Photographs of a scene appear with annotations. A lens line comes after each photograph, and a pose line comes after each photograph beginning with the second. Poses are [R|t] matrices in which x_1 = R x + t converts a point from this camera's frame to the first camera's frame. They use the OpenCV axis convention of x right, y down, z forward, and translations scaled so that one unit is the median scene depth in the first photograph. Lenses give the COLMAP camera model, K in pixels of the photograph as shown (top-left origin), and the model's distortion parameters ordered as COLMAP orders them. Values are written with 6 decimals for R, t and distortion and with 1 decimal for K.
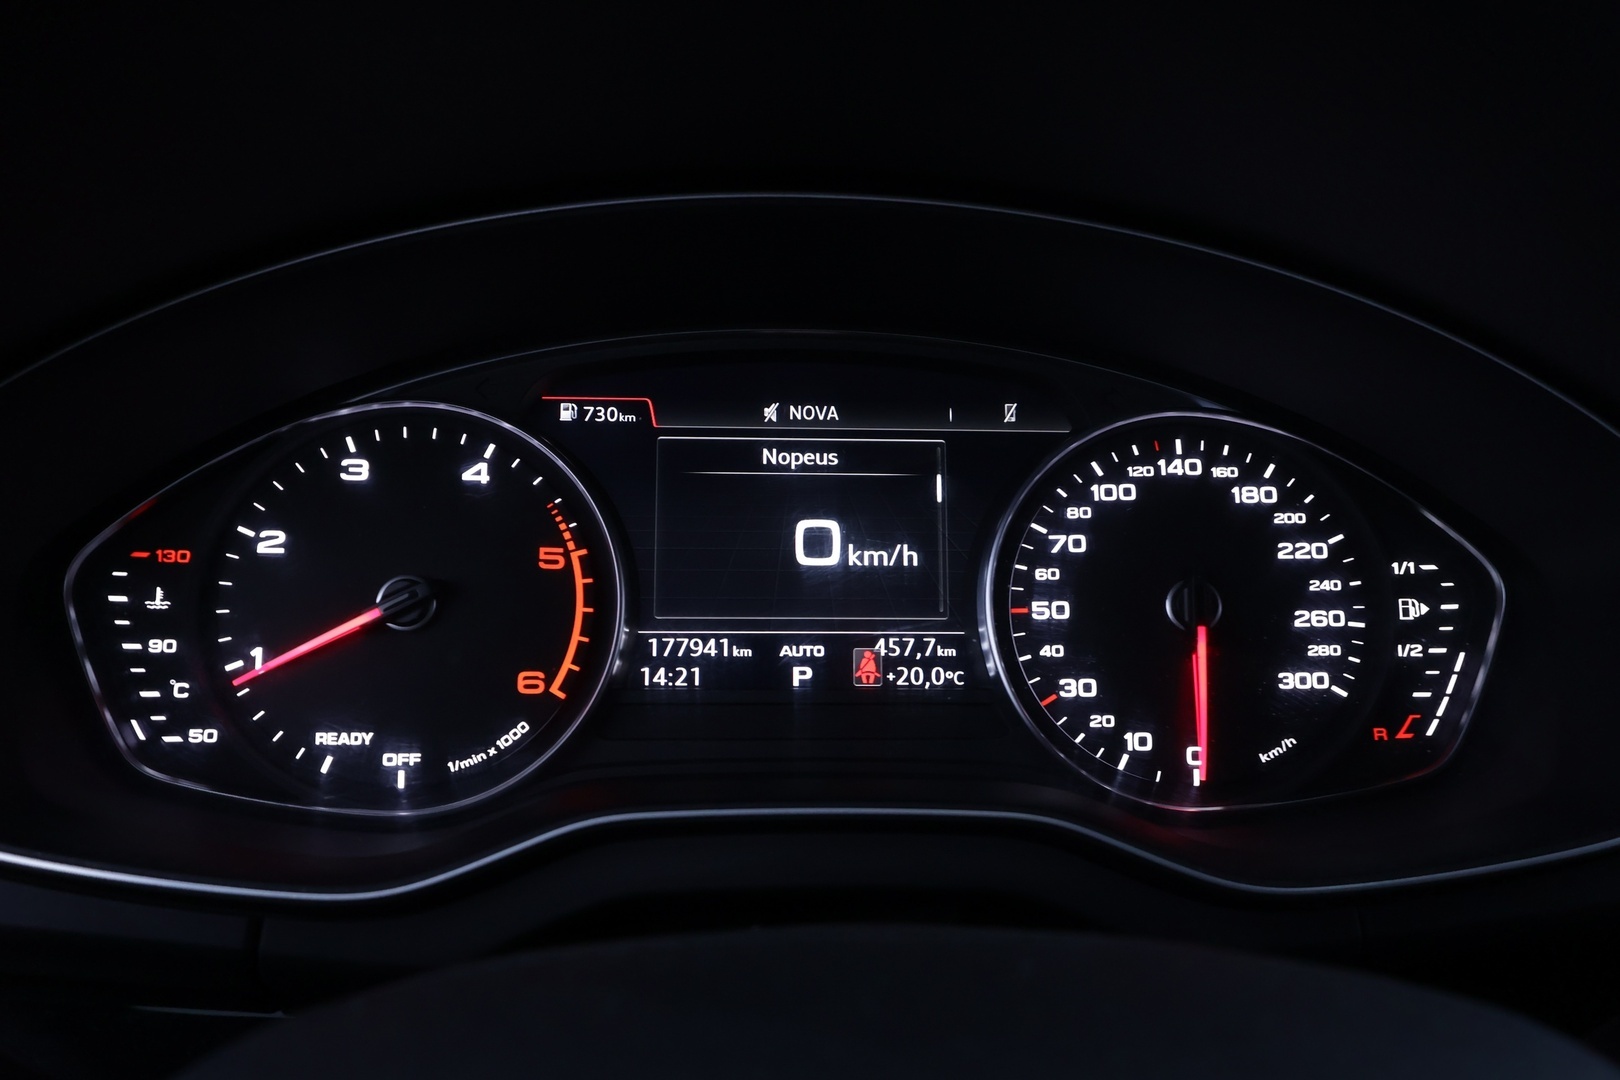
lens RADIAL K [[1183.8, 0, 810.0], [0, 1183.8, 540.0], [0, 0, 1]] dist [-0.003436, 0.000816]
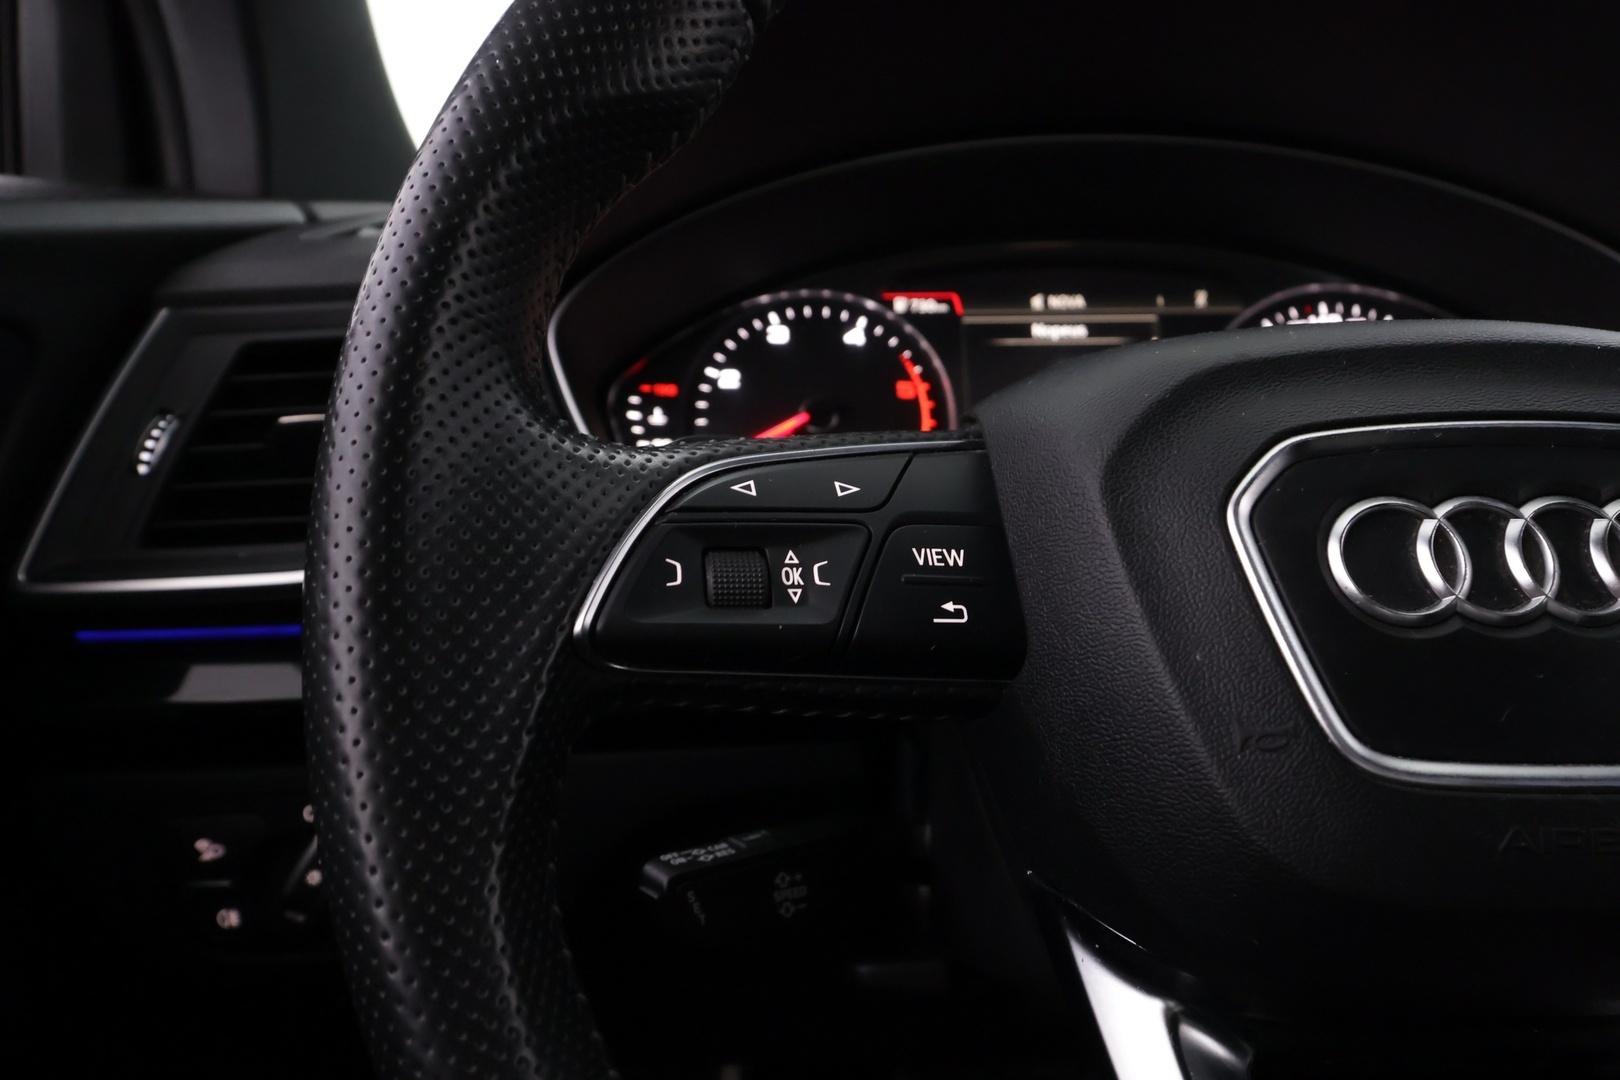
lens RADIAL K [[1183.8, 0, 810.0], [0, 1183.8, 540.0], [0, 0, 1]] dist [-0.003436, 0.000816]
pose [[0.998881, -0.025256, -0.039996, -0.280081], [0.021448, 0.995440, -0.092946, 0.336359], [0.042161, 0.091985, 0.994867, -0.474701]]
